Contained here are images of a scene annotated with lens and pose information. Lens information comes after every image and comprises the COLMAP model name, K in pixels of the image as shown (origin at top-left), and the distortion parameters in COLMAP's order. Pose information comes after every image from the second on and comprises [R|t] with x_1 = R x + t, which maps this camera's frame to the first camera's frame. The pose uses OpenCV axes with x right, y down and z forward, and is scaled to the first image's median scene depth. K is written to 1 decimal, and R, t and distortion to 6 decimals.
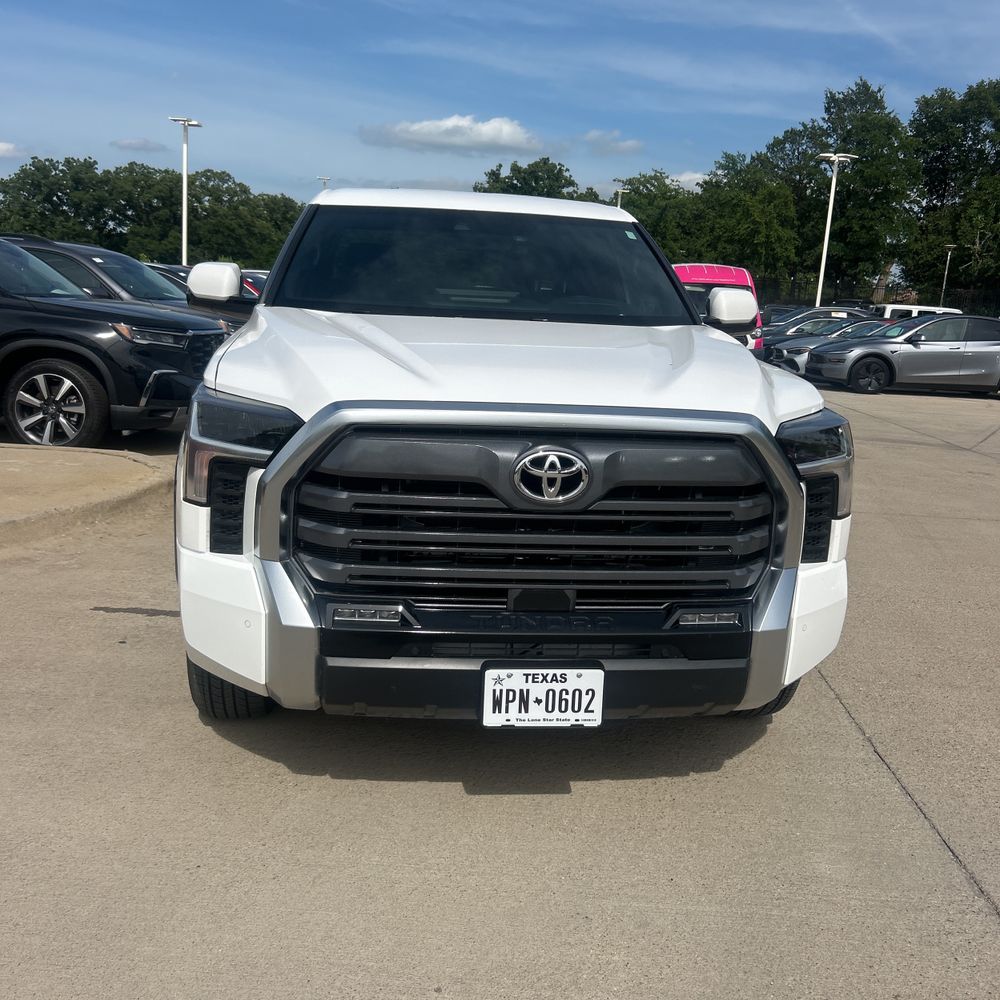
lens RADIAL K [[1013.3, 0, 495.1], [0, 1013.3, 473.3], [0, 0, 1]] dist [0.022614, 0.000000]
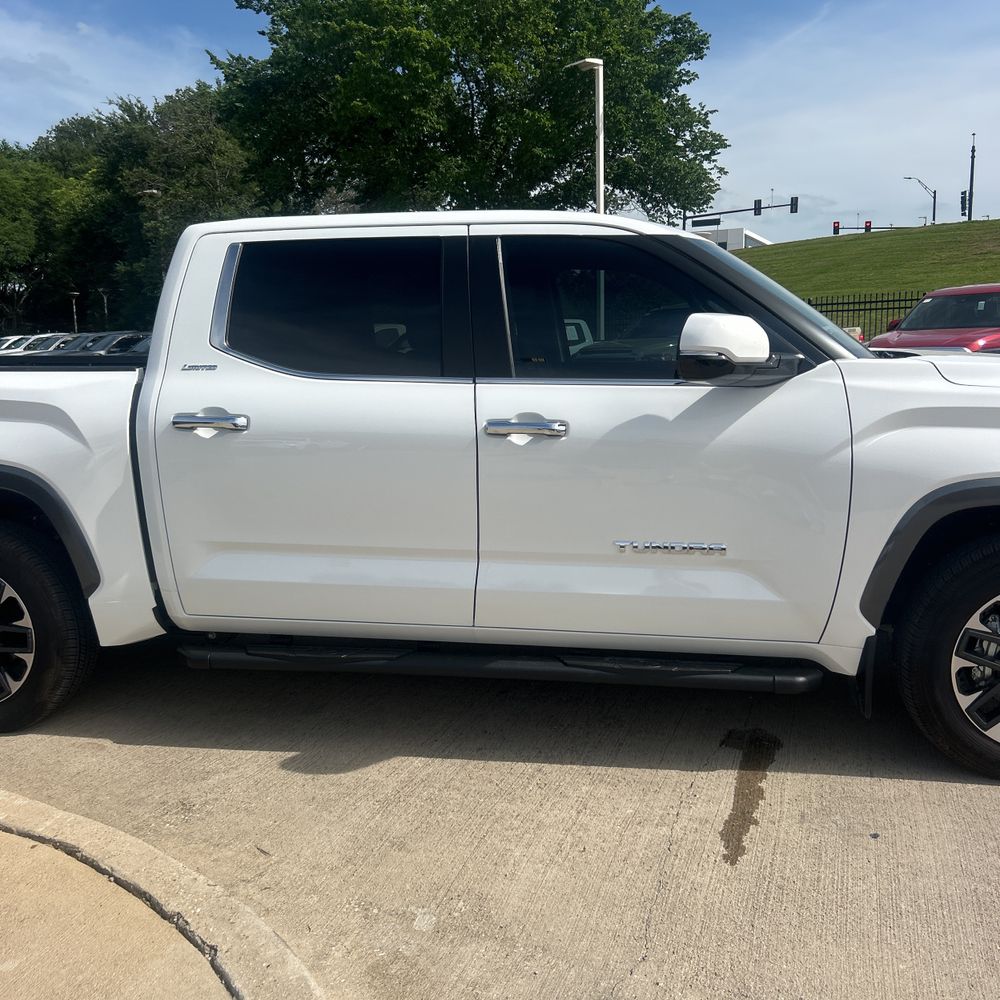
lens RADIAL K [[1013.3, 0, 493.8], [0, 1013.3, 495.5], [0, 0, 1]] dist [0.022614, 0.000000]
pose [[0.277490, -0.205499, 0.938493, -0.115459], [0.207928, 0.966549, 0.150163, -0.025238], [-0.937958, 0.153470, 0.310936, 0.106525]]
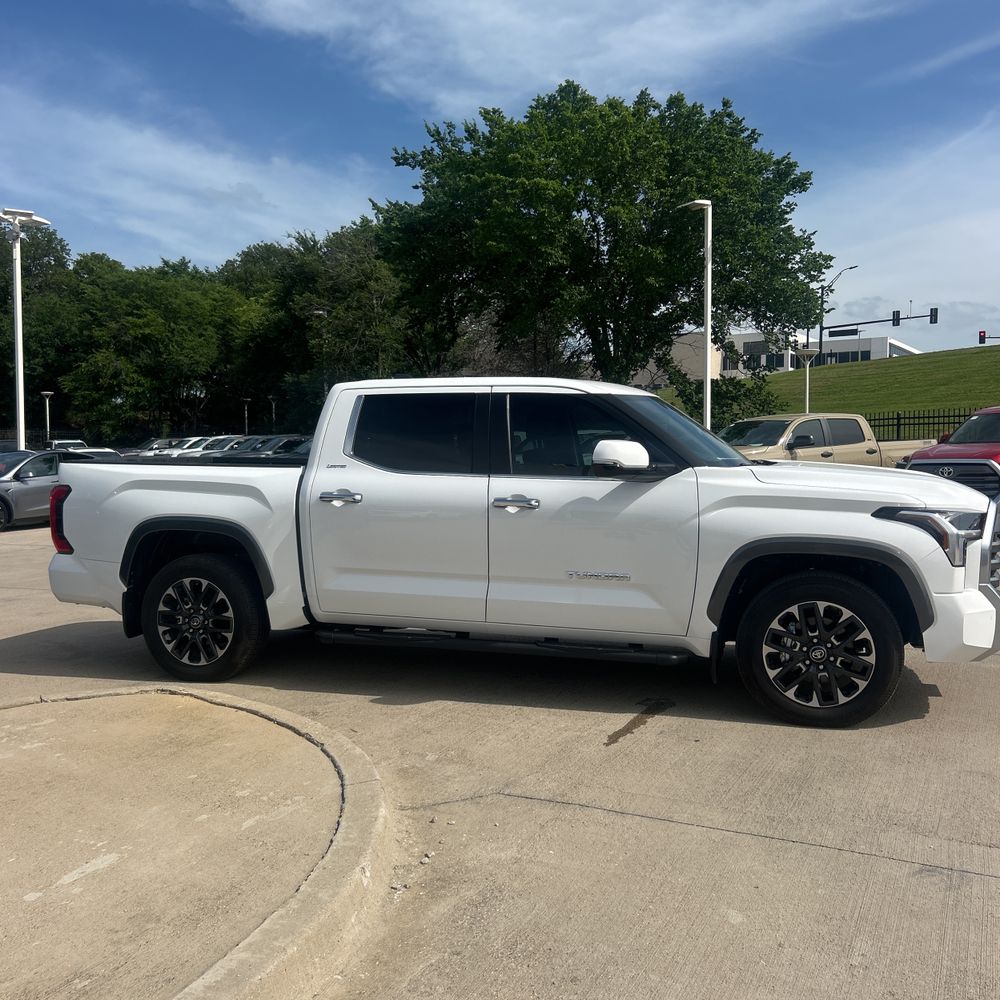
lens RADIAL K [[1013.3, 0, 485.7], [0, 1013.3, 489.5], [0, 0, 1]] dist [0.022614, 0.000000]
pose [[0.419694, -0.098103, 0.902349, -0.169428], [0.193903, 0.980883, 0.016455, -0.022504], [-0.886712, 0.168062, 0.430693, 0.068656]]
